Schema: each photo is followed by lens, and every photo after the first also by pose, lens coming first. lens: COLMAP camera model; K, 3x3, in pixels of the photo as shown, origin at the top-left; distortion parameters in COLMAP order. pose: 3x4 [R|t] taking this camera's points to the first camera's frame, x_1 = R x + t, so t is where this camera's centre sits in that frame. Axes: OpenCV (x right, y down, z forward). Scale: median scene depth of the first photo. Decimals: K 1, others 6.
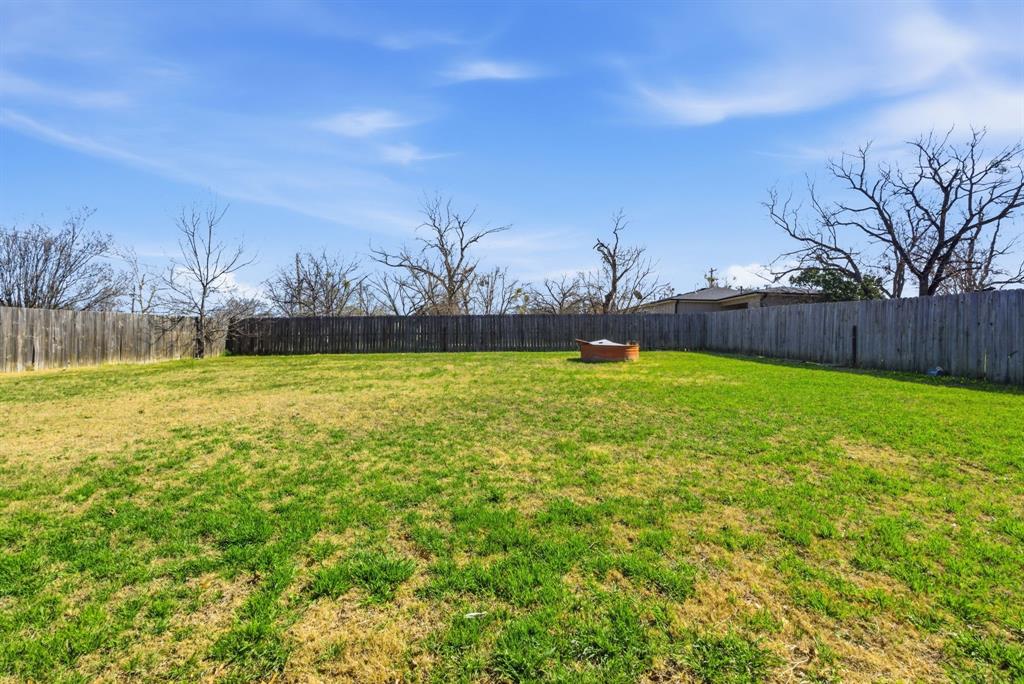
lens RADIAL K [[467.3, 0, 511.0], [0, 467.3, 340.8], [0, 0, 1]] dist [0.001896, -0.002611]
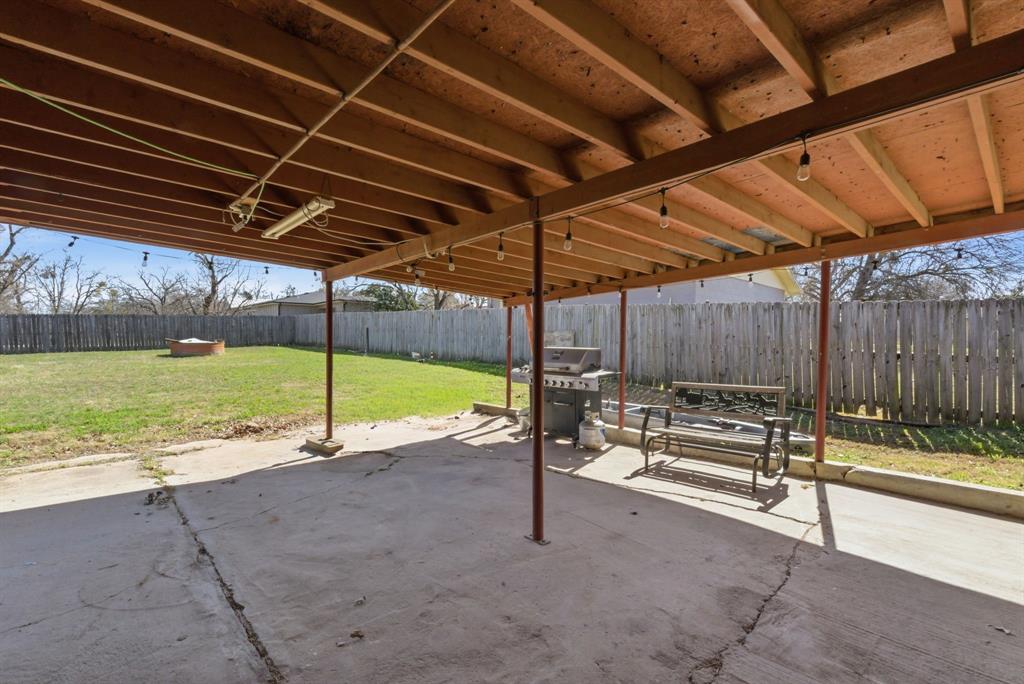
lens RADIAL K [[467.3, 0, 506.6], [0, 467.3, 350.9], [0, 0, 1]] dist [0.001896, -0.002611]
pose [[0.748497, -0.036341, 0.662142, -0.000702], [0.015643, 0.999187, 0.037157, -0.002007], [-0.662954, -0.017454, 0.748457, -0.346957]]
